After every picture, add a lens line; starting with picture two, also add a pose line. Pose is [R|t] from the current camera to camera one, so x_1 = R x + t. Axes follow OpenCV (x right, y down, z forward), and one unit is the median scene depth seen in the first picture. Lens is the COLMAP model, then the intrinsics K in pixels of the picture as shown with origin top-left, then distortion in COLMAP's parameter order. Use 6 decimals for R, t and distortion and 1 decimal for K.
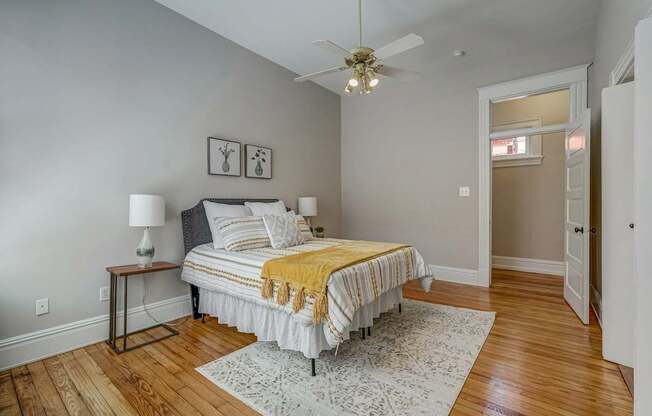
lens RADIAL K [[289.9, 0, 325.5], [0, 289.9, 203.8], [0, 0, 1]] dist [-0.010703, 0.007742]
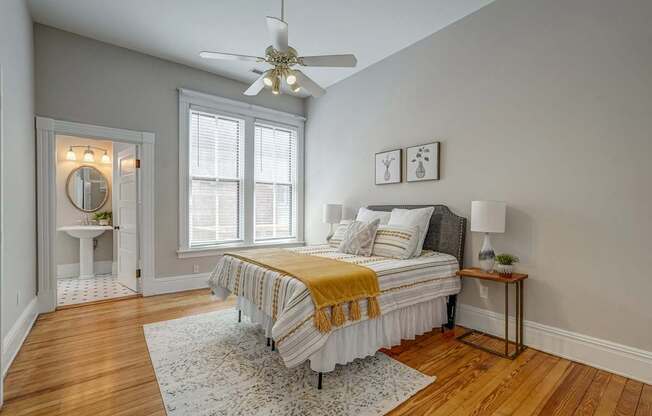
lens RADIAL K [[289.9, 0, 327.1], [0, 289.9, 209.1], [0, 0, 1]] dist [-0.010703, 0.007742]
pose [[-0.247701, 0.007034, -0.968811, 0.723661], [-0.008552, 0.999919, 0.009446, -0.010649], [0.968799, 0.010625, -0.247621, 0.994867]]
